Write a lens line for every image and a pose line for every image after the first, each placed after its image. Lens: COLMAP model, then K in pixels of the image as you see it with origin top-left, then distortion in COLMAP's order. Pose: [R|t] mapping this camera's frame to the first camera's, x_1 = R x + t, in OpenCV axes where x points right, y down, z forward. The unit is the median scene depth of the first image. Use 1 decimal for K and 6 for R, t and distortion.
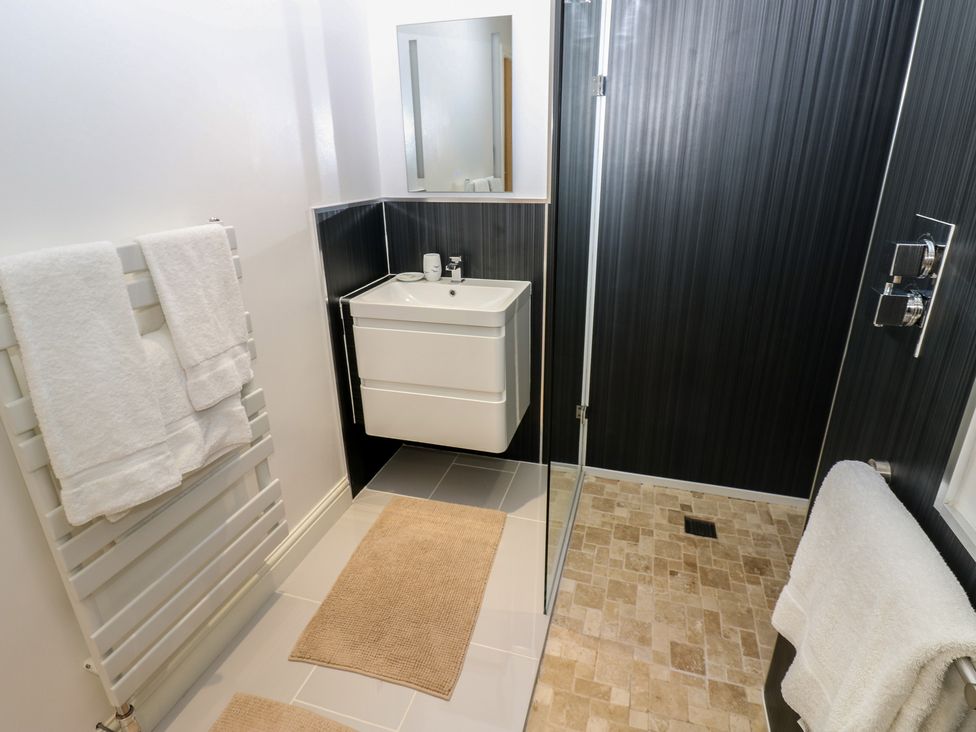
lens RADIAL K [[533.5, 0, 494.4], [0, 533.5, 353.1], [0, 0, 1]] dist [0.006829, -0.017288]
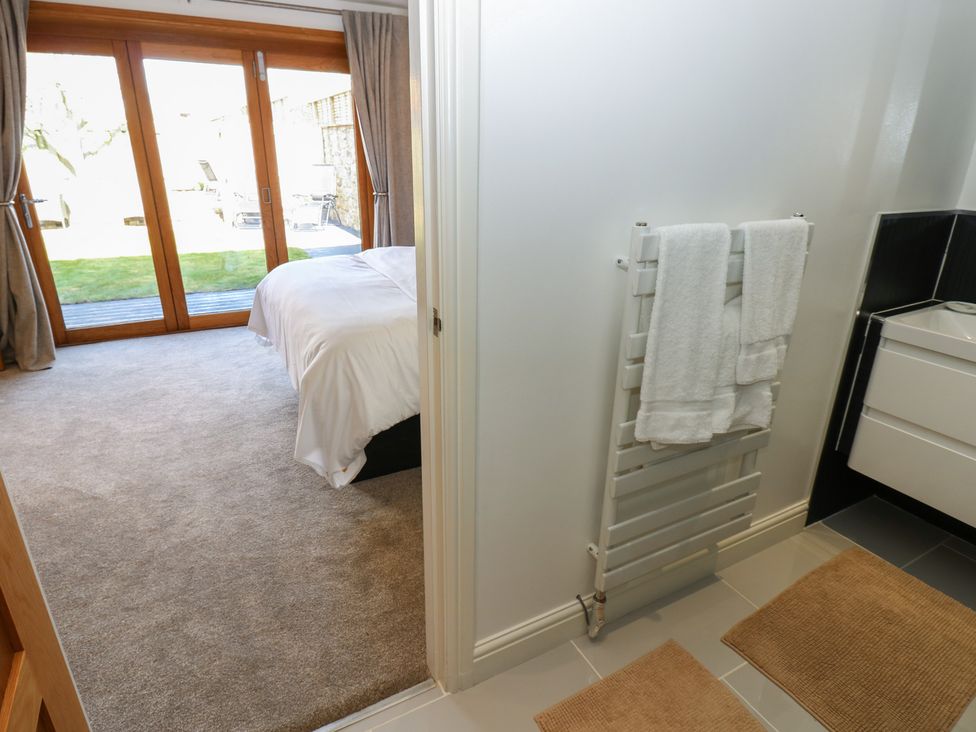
lens RADIAL K [[558.3, 0, 478.9], [0, 558.3, 351.6], [0, 0, 1]] dist [0.006081, -0.016192]
pose [[0.704658, 0.269618, -0.656325, -0.154714], [-0.274481, 0.956559, 0.098260, 0.061798], [0.654307, 0.110909, 0.748052, -0.173310]]
